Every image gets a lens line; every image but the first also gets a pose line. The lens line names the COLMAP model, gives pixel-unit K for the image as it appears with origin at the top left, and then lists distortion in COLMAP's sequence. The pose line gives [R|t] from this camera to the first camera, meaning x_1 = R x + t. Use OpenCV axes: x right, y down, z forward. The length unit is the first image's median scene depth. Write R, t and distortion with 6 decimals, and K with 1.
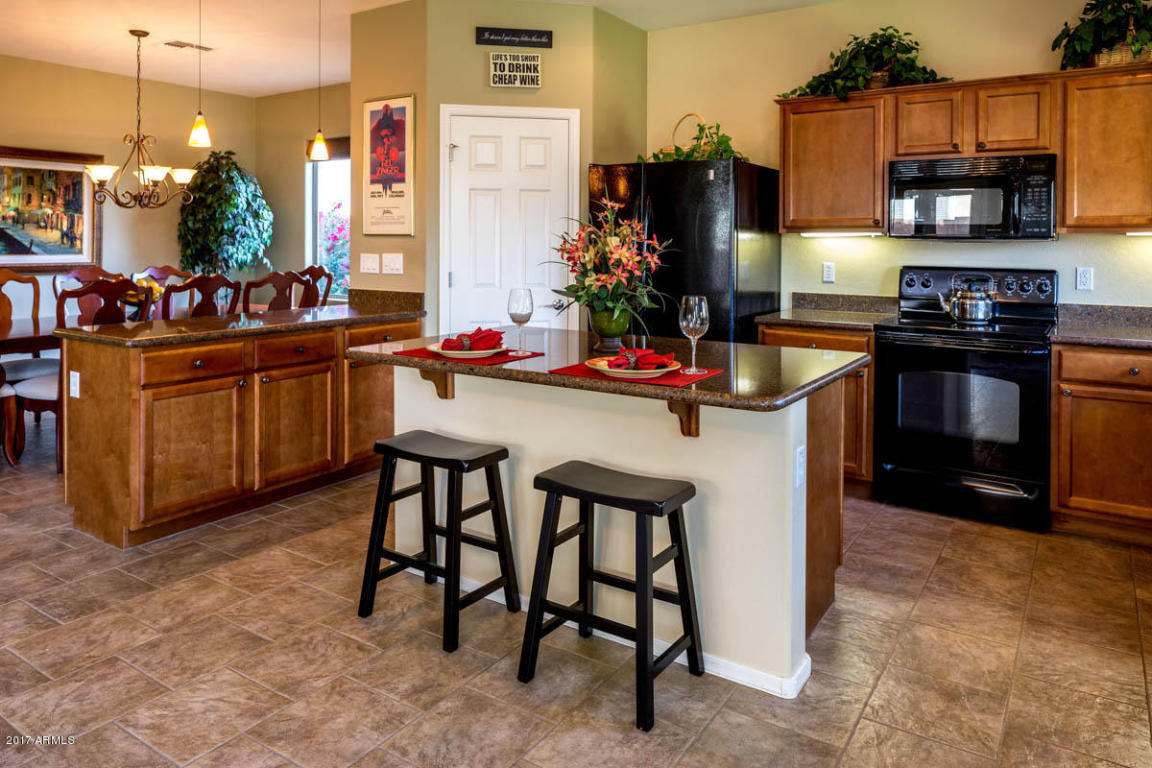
lens RADIAL K [[787.0, 0, 570.5], [0, 787.0, 245.1], [0, 0, 1]] dist [-0.004631, 0.000488]
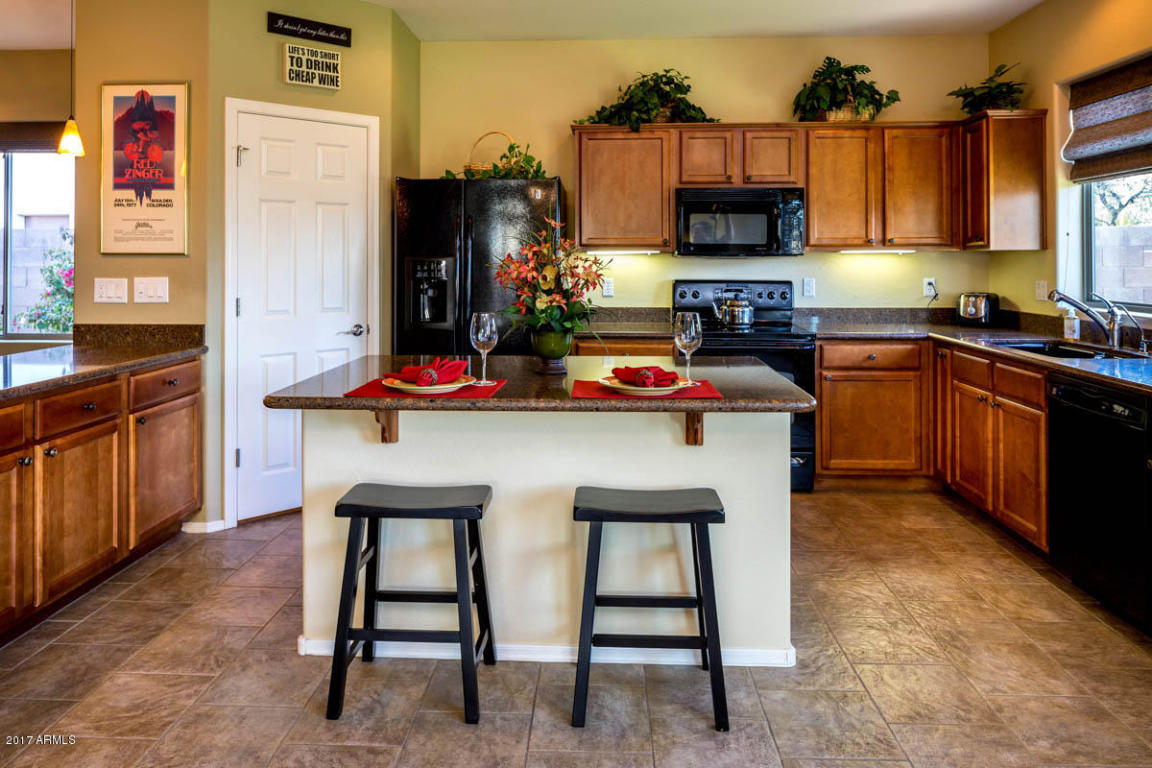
lens RADIAL K [[793.3, 0, 581.0], [0, 793.3, 248.5], [0, 0, 1]] dist [-0.007833, 0.001573]
pose [[0.854364, 0.000412, 0.519675, -0.305369], [0.007701, 0.999880, -0.013454, -0.004829], [-0.519618, 0.015497, 0.854258, 0.095610]]
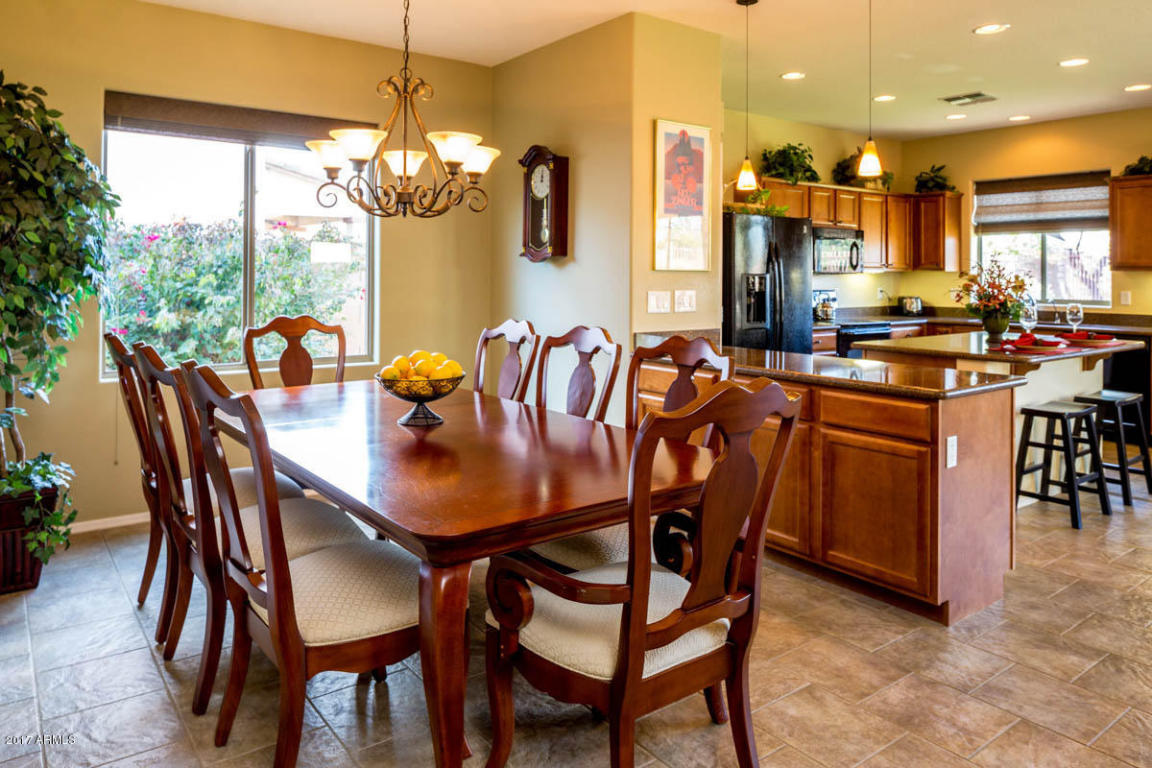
lens RADIAL K [[778.3, 0, 577.4], [0, 778.3, 271.0], [0, 0, 1]] dist [-0.006453, -0.002211]
pose [[0.329463, 0.001895, 0.944166, -1.287028], [0.003669, 0.999988, -0.003287, -0.010911], [-0.944161, 0.004547, 0.329452, 0.921091]]
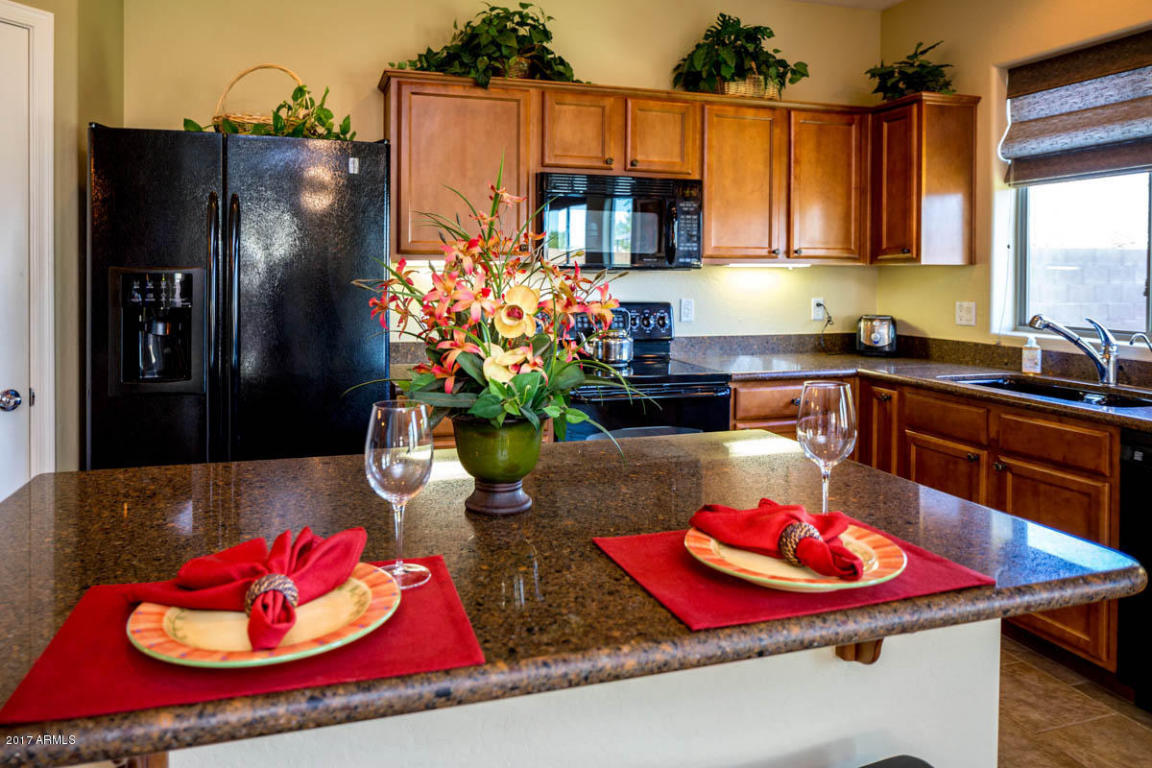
lens RADIAL K [[796.5, 0, 565.5], [0, 796.5, 278.1], [0, 0, 1]] dist [-0.004423, -0.003580]
pose [[0.621944, -0.006356, 0.783036, -0.211430], [0.001150, 0.999973, 0.007203, -0.004588], [-0.783061, -0.003579, 0.621935, 0.473947]]
